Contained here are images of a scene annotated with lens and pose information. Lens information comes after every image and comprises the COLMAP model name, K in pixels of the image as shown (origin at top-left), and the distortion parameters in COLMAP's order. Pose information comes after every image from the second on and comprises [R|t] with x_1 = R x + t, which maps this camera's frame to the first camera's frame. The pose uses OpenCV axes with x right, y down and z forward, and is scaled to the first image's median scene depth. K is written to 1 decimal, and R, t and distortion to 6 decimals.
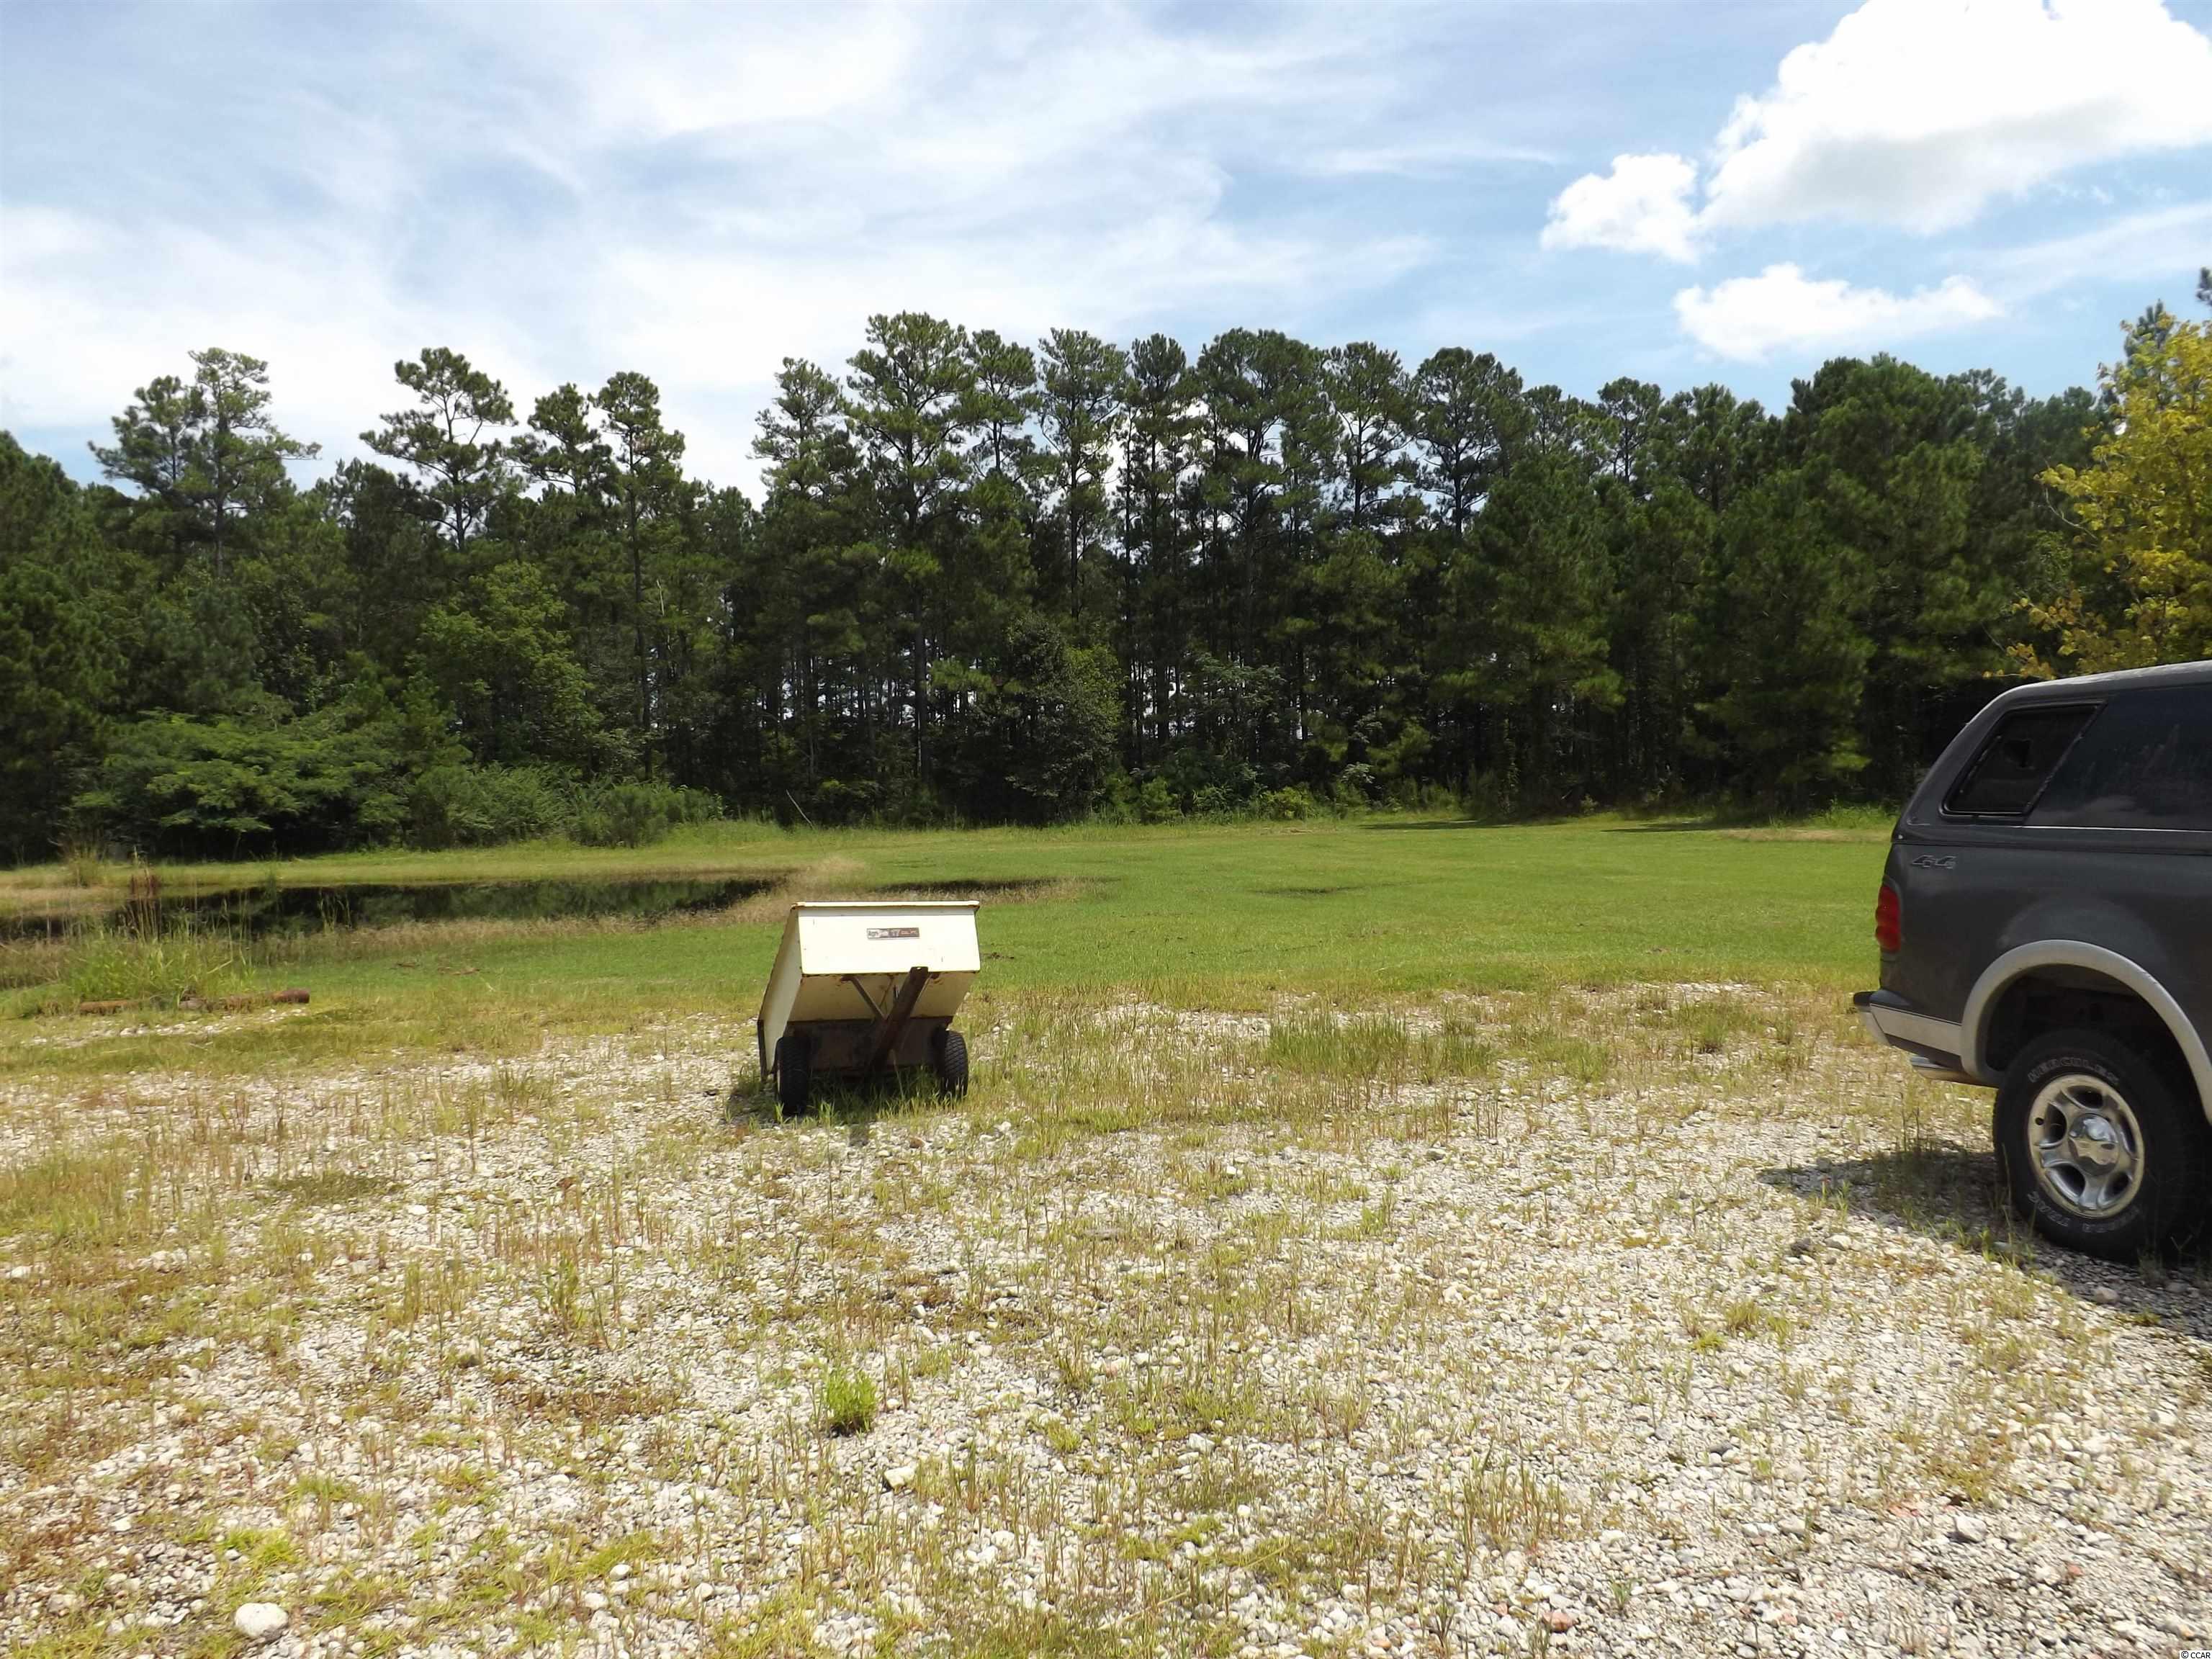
lens RADIAL K [[1626.5, 0, 1090.6], [0, 1626.5, 814.5], [0, 0, 1]] dist [-0.042892, 0.015127]
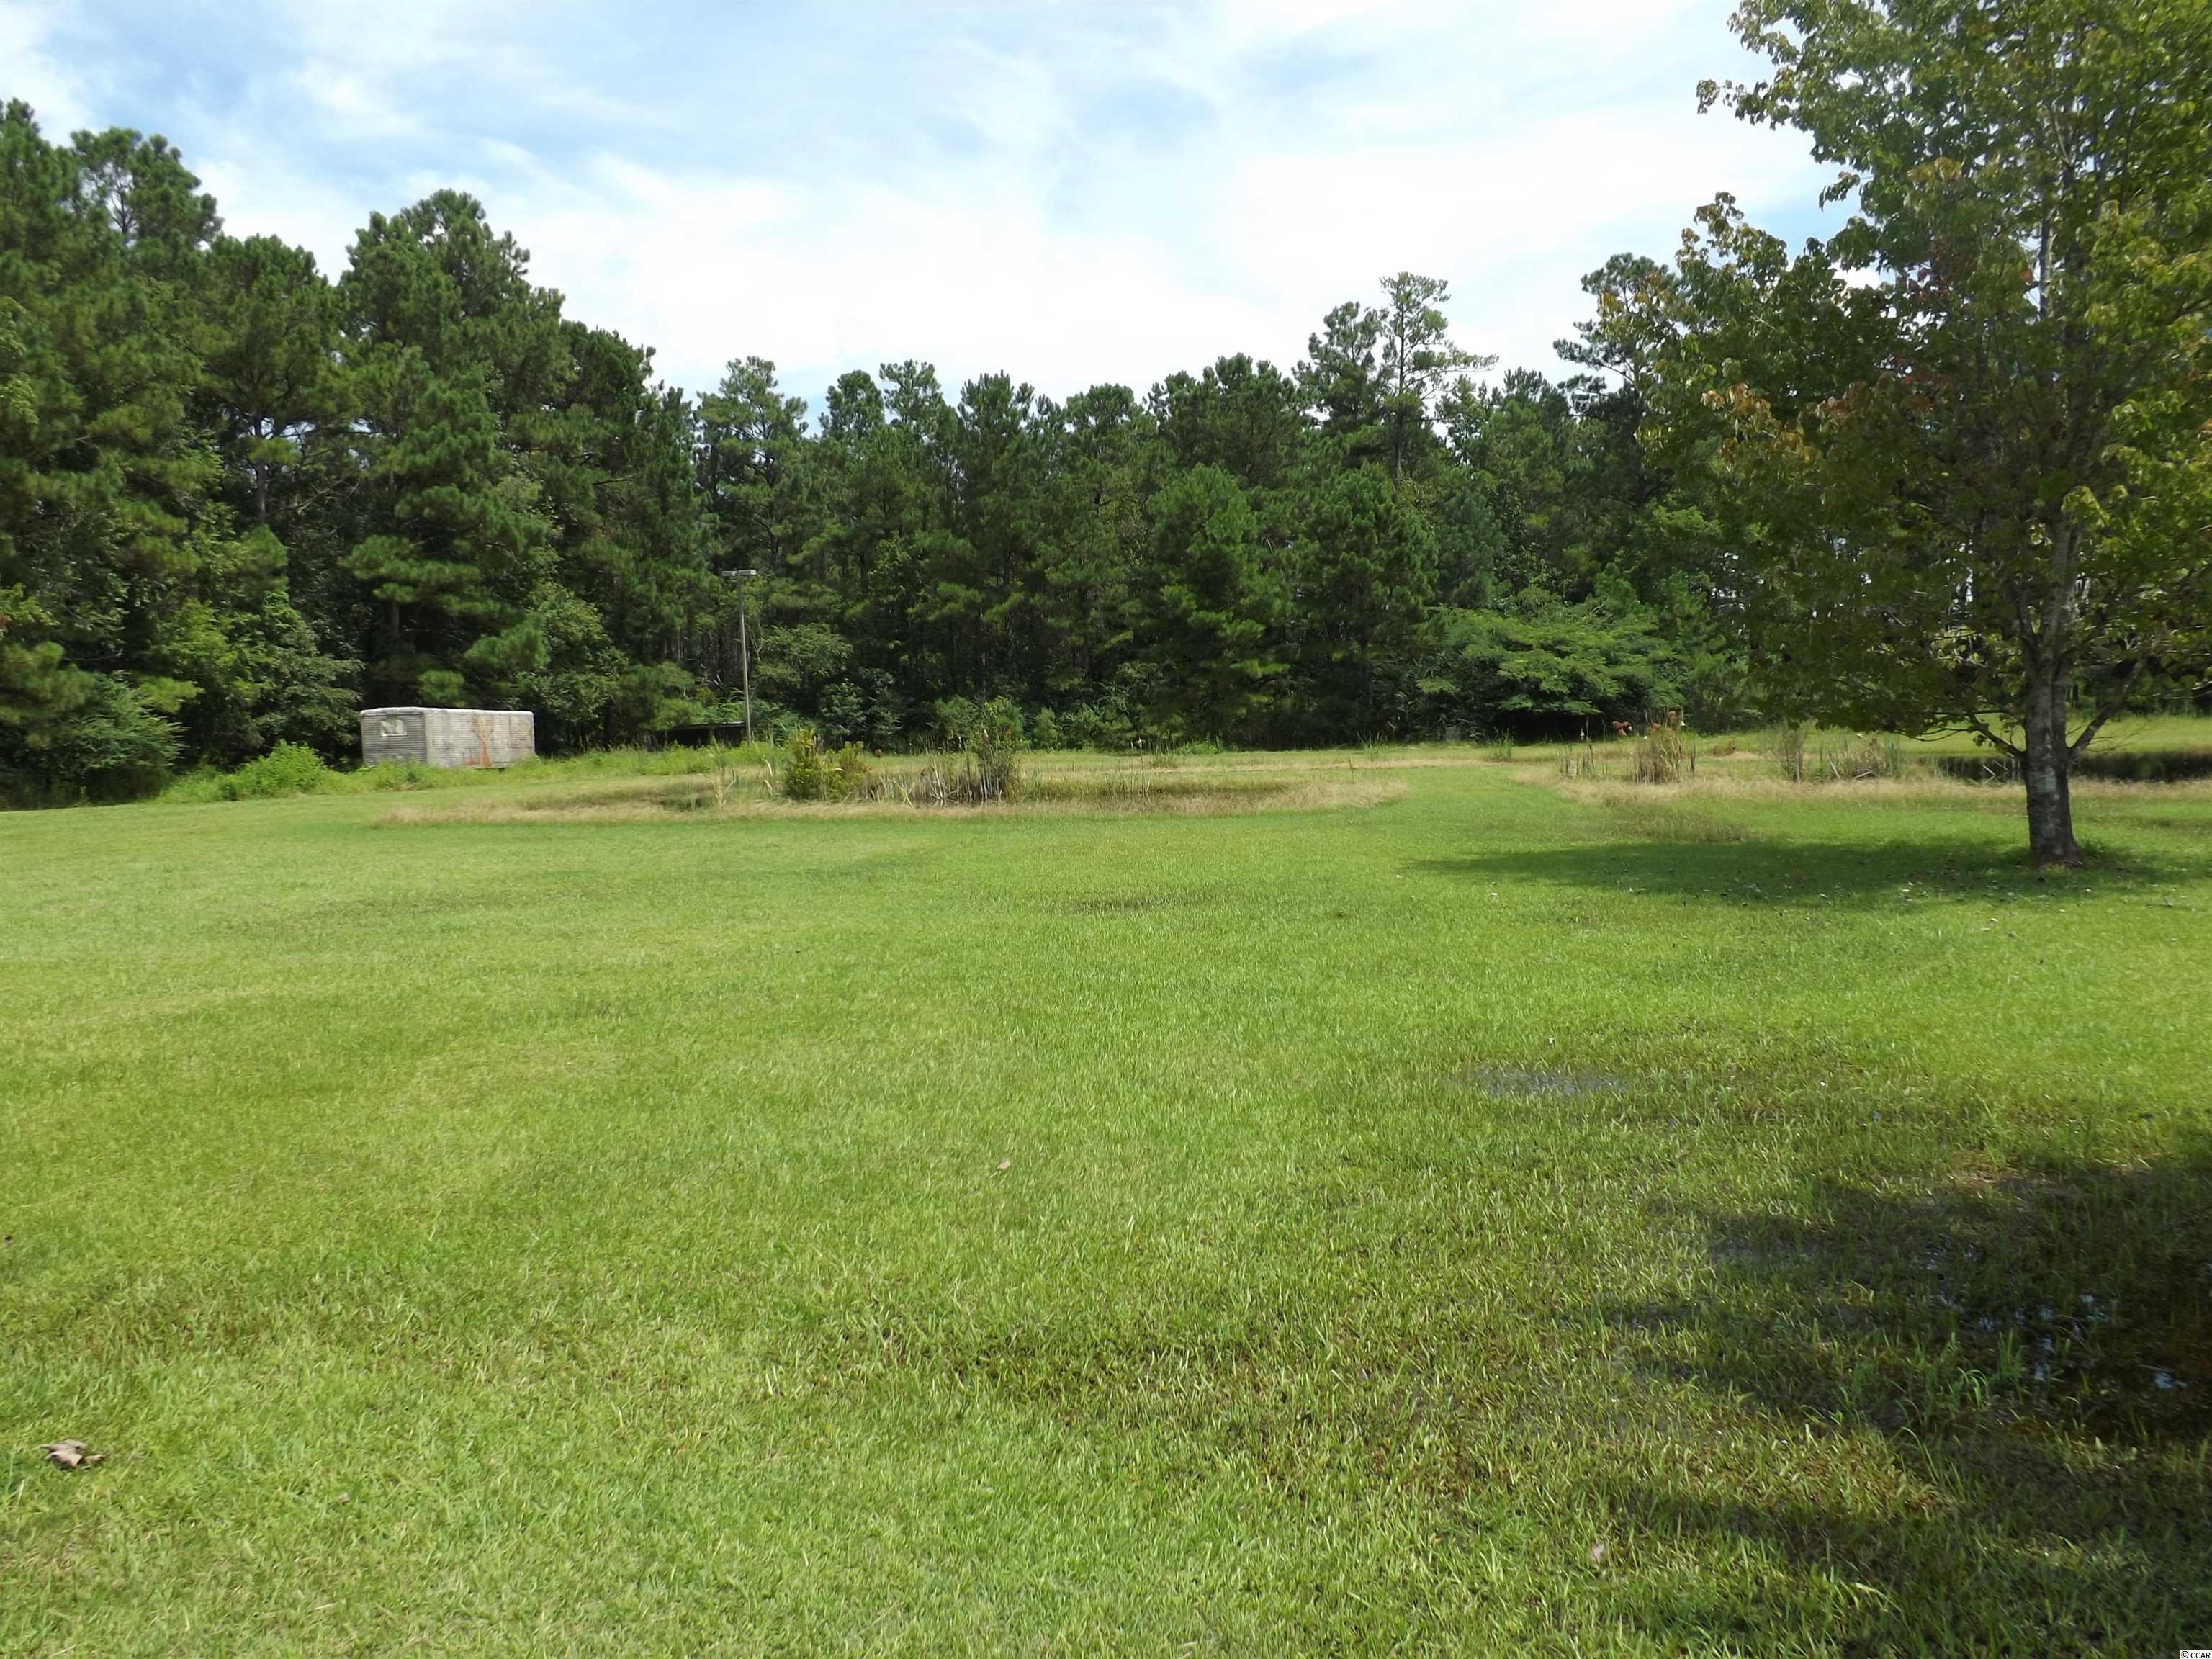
lens RADIAL K [[1626.5, 0, 1111.0], [0, 1626.5, 832.1], [0, 0, 1]] dist [-0.042892, 0.015127]
pose [[0.933242, 0.027258, -0.358213, -0.309392], [-0.002134, 0.997520, 0.070346, 0.009887], [0.359242, -0.064885, 0.930986, -0.107579]]
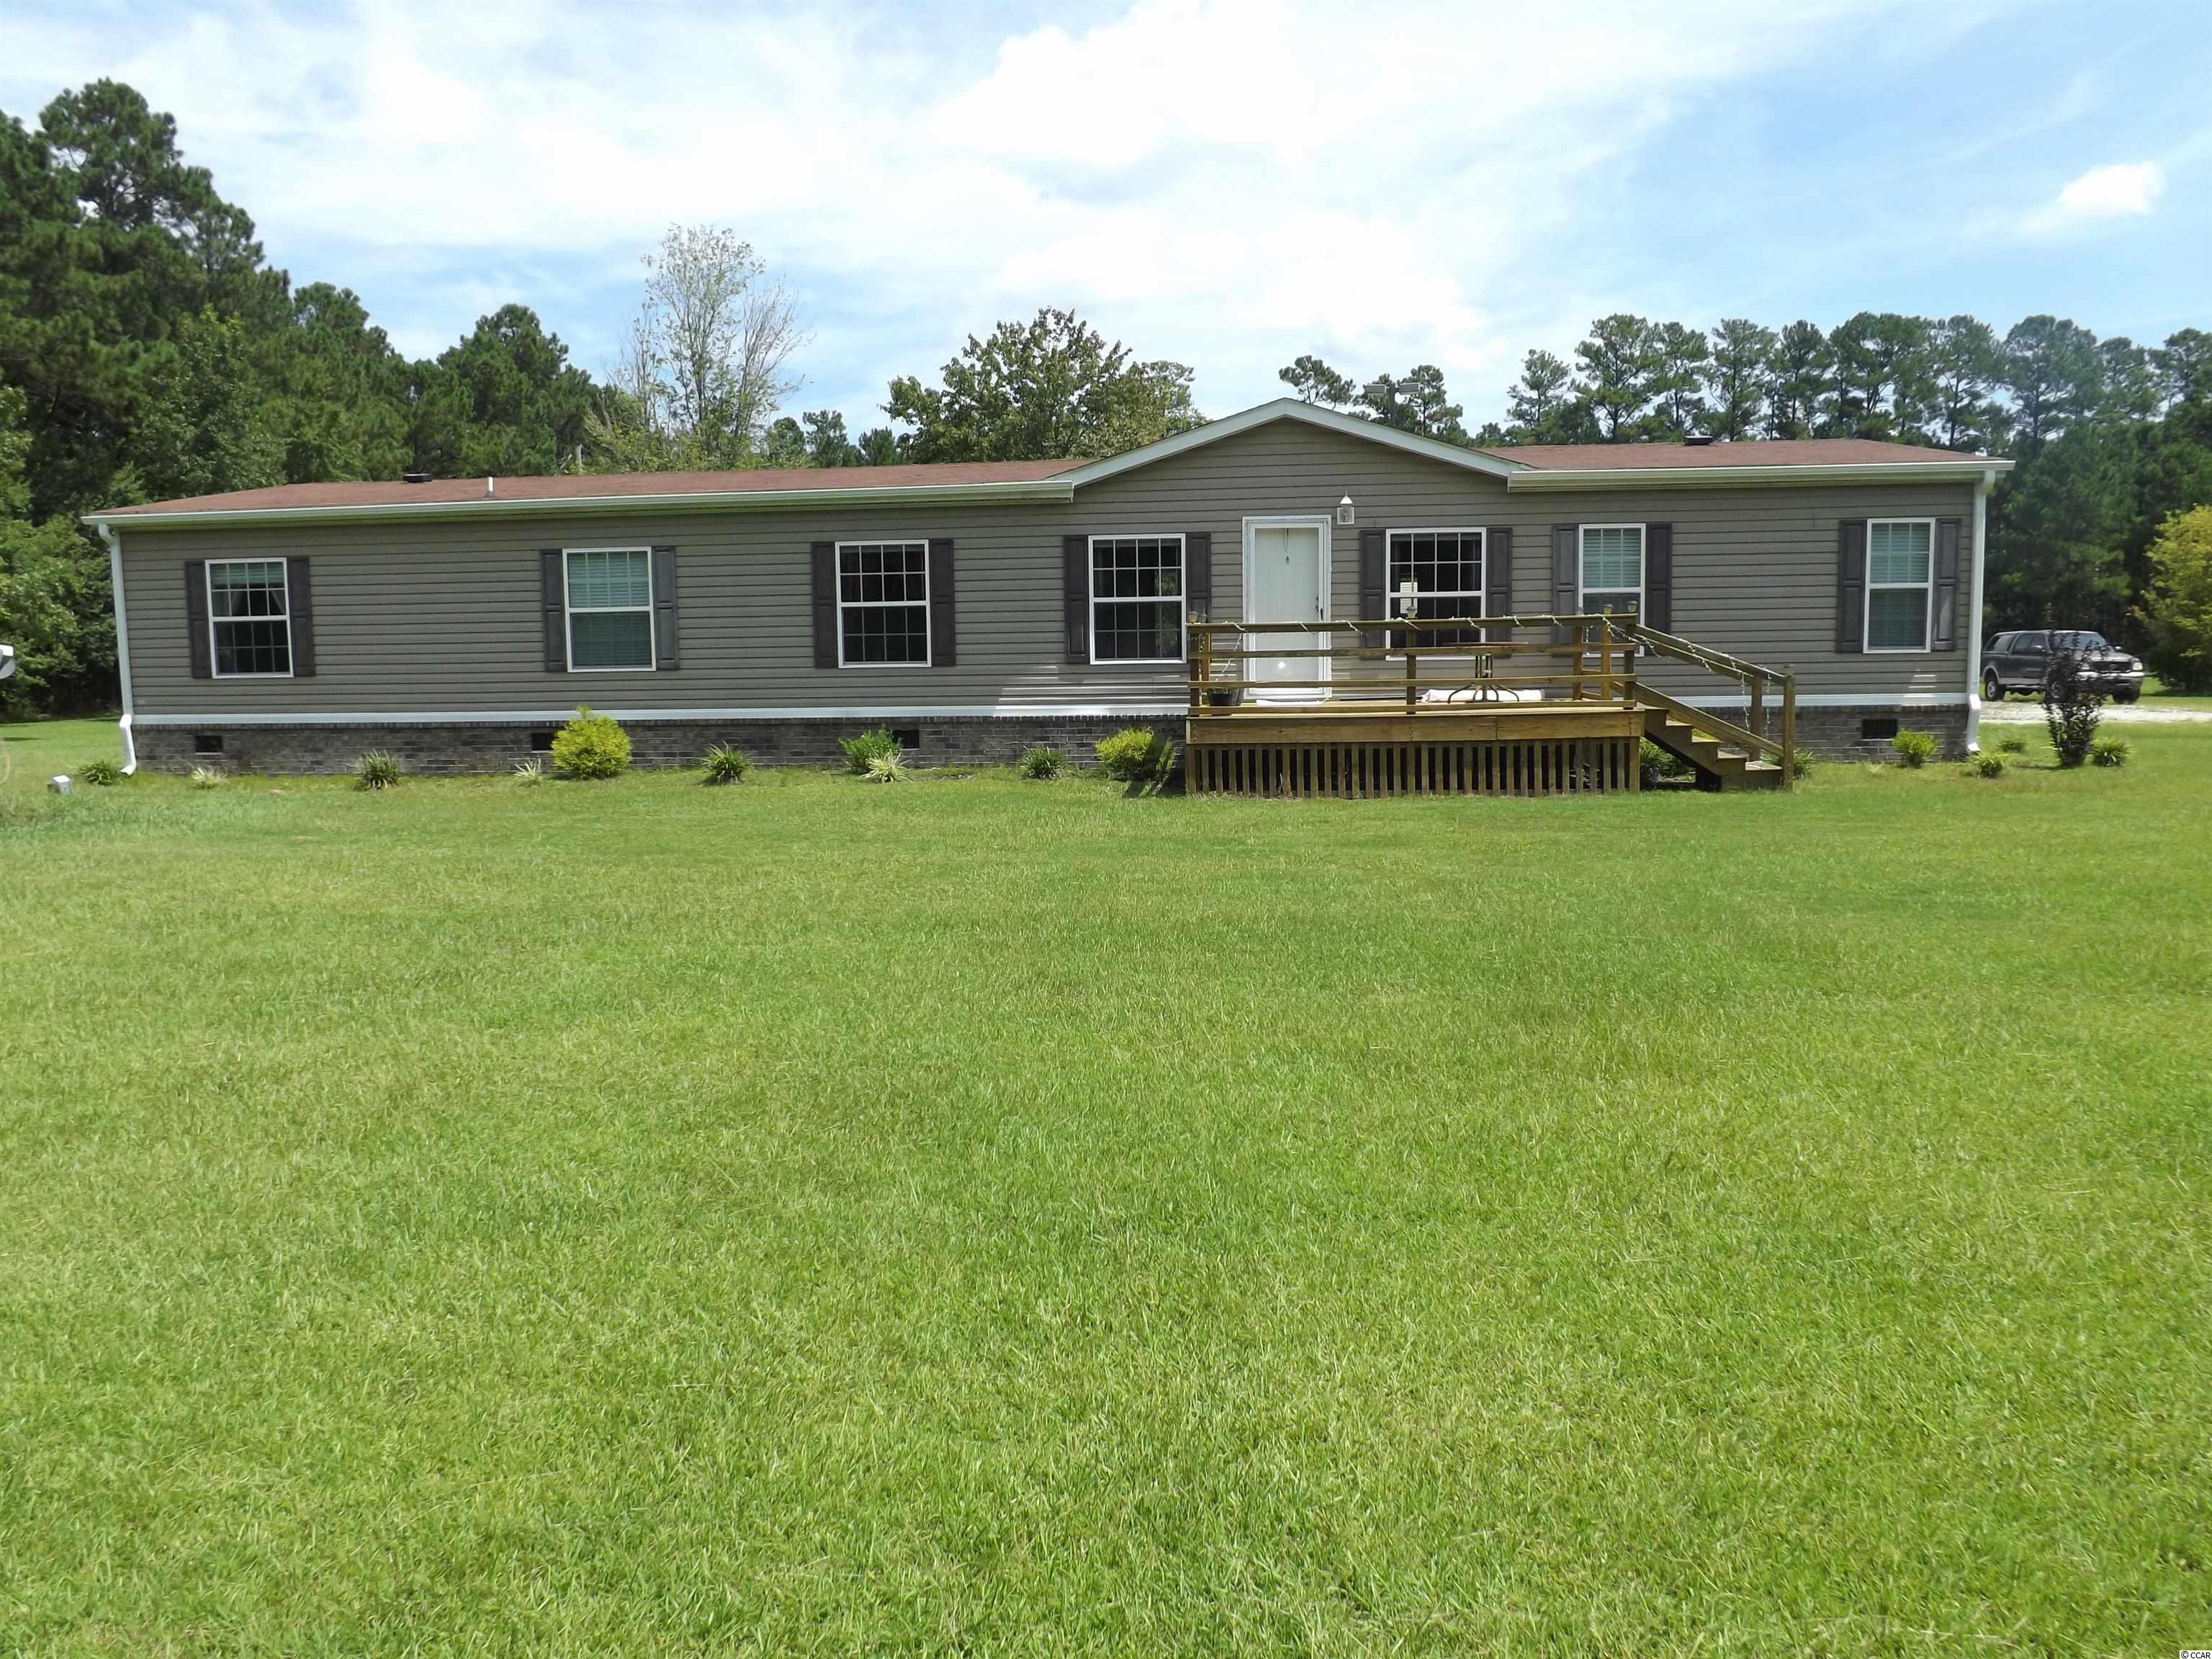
lens RADIAL K [[1626.5, 0, 1104.2], [0, 1626.5, 840.4], [0, 0, 1]] dist [-0.042892, 0.015127]
pose [[0.948393, 0.047865, -0.313463, -0.072879], [-0.014949, 0.994191, 0.106585, 0.010401], [0.316743, -0.096398, 0.943600, -0.542098]]
